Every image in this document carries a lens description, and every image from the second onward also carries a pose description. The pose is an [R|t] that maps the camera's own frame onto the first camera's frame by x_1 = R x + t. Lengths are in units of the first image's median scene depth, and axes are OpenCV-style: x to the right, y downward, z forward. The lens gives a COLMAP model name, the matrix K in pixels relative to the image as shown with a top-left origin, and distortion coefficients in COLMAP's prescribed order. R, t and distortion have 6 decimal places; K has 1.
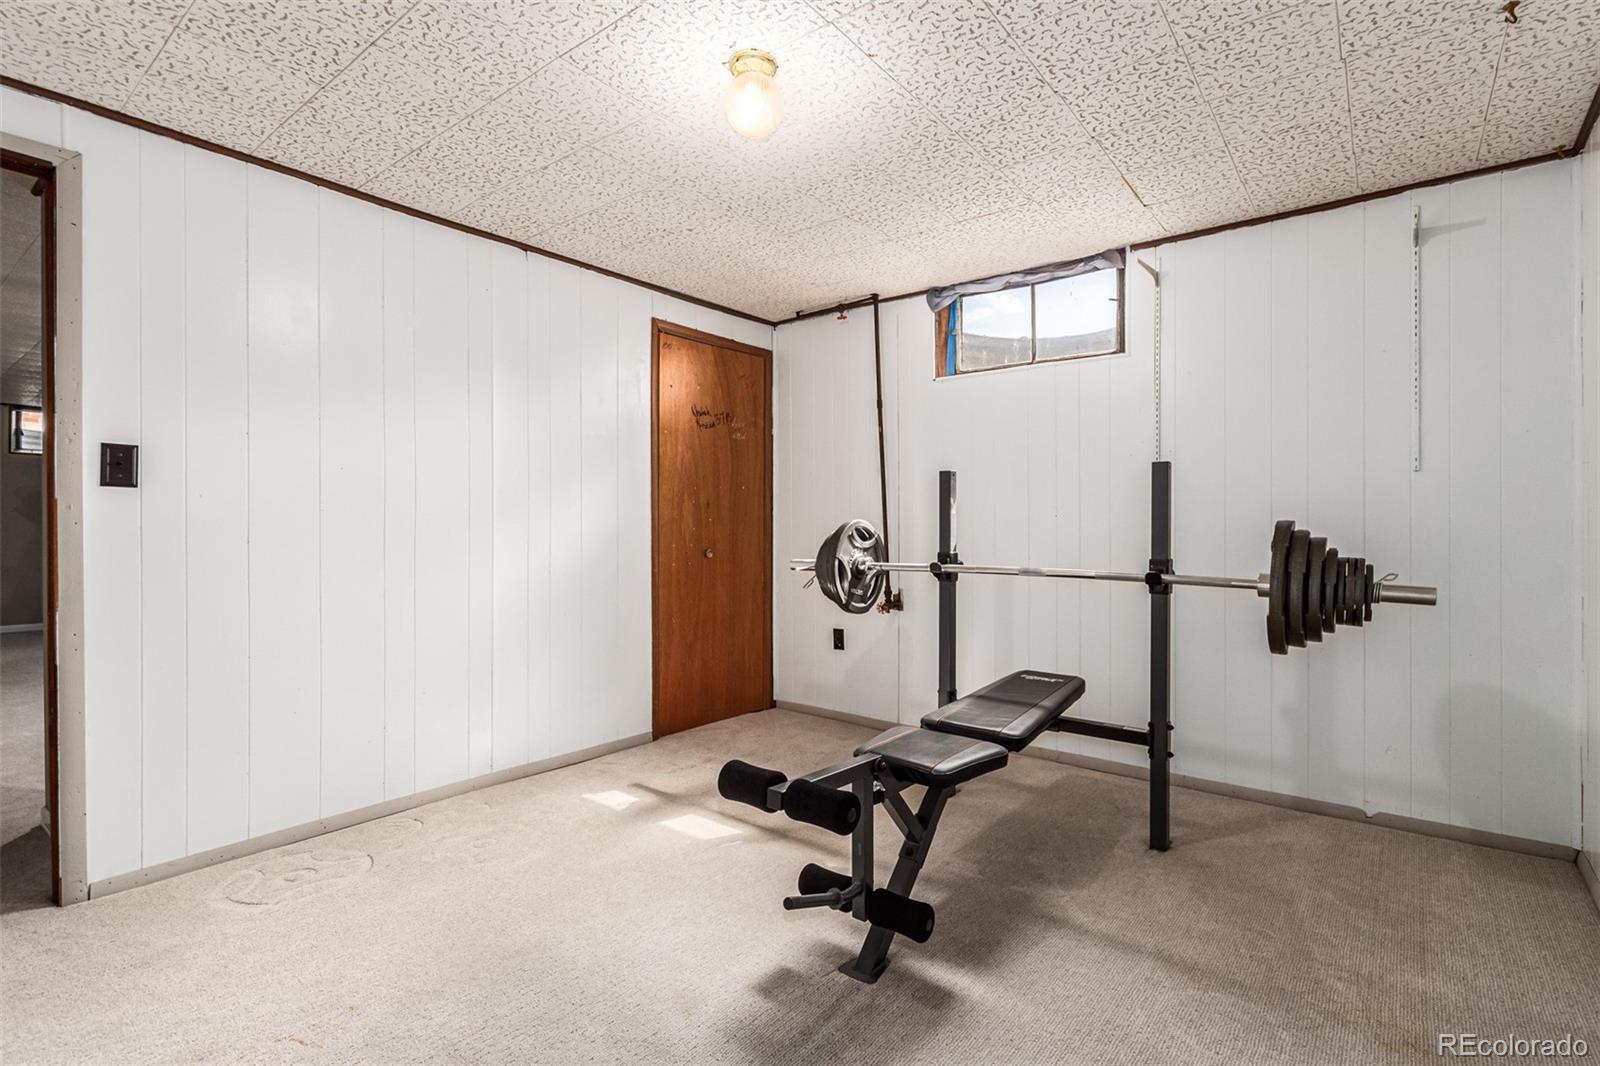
lens RADIAL K [[746.5, 0, 806.2], [0, 746.5, 531.9], [0, 0, 1]] dist [0.008221, -0.000170]
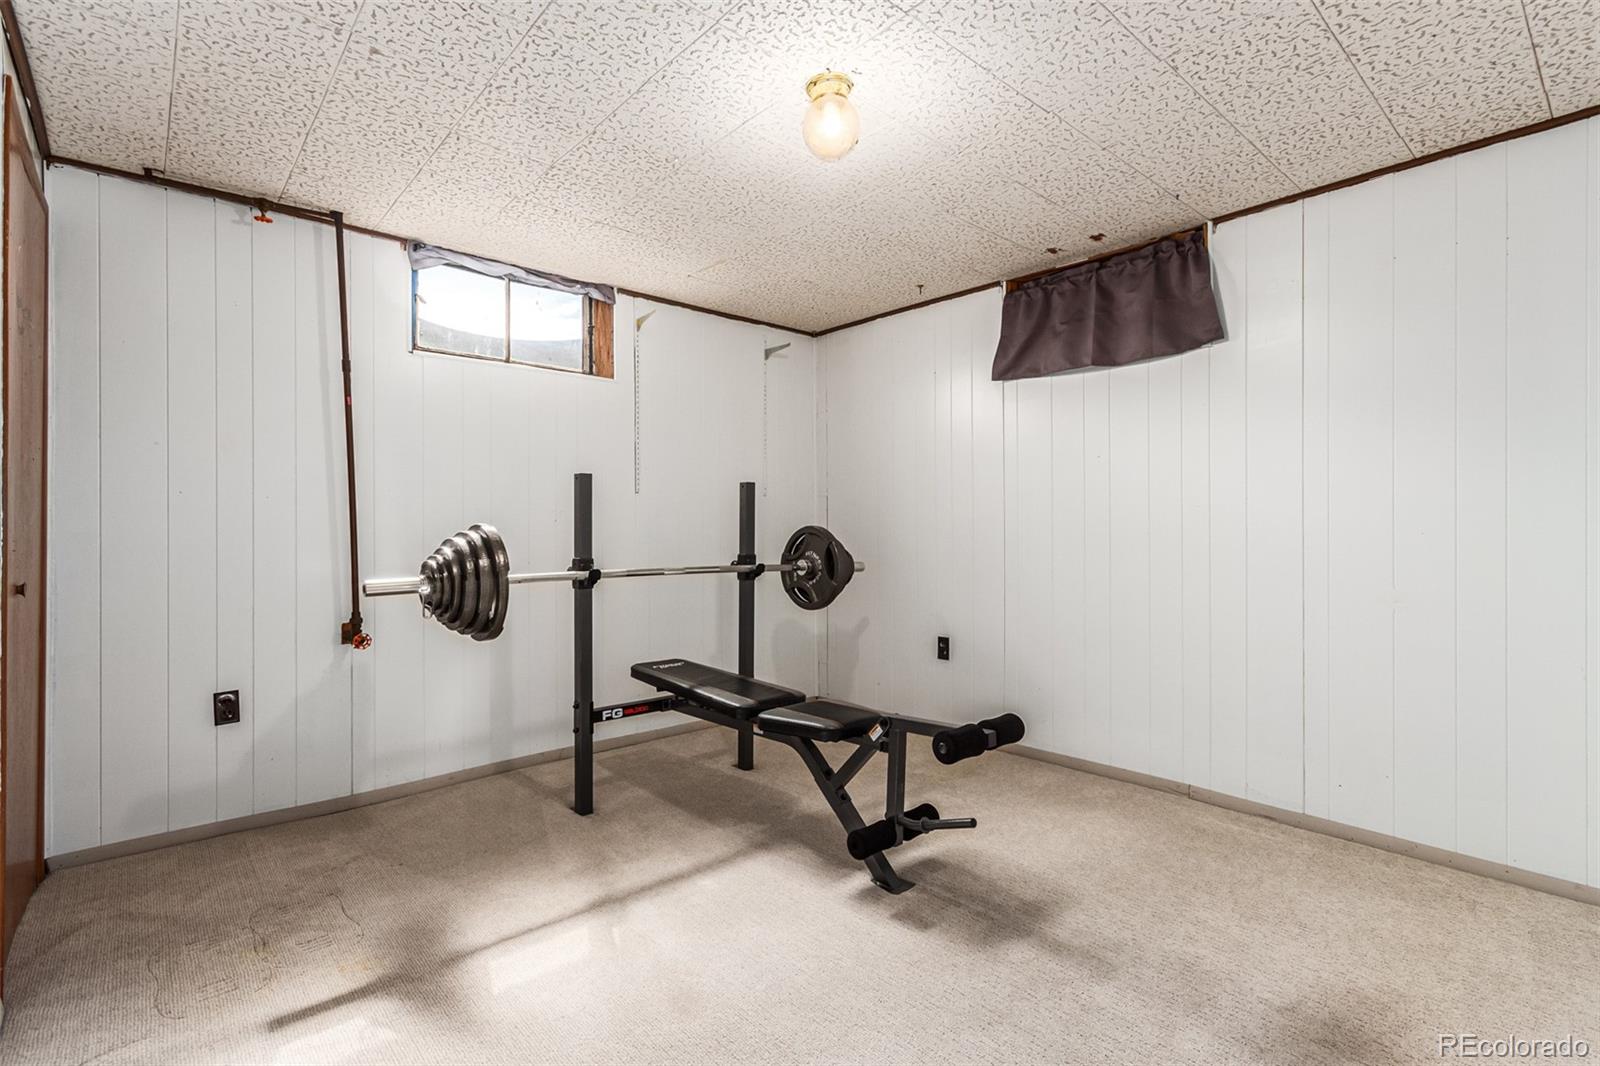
lens RADIAL K [[746.5, 0, 804.0], [0, 746.5, 528.1], [0, 0, 1]] dist [0.008221, -0.000170]
pose [[0.185725, -0.000408, 0.982602, -0.607672], [0.014320, 0.999895, -0.002291, -0.003477], [-0.982497, 0.014497, 0.185711, 0.474325]]
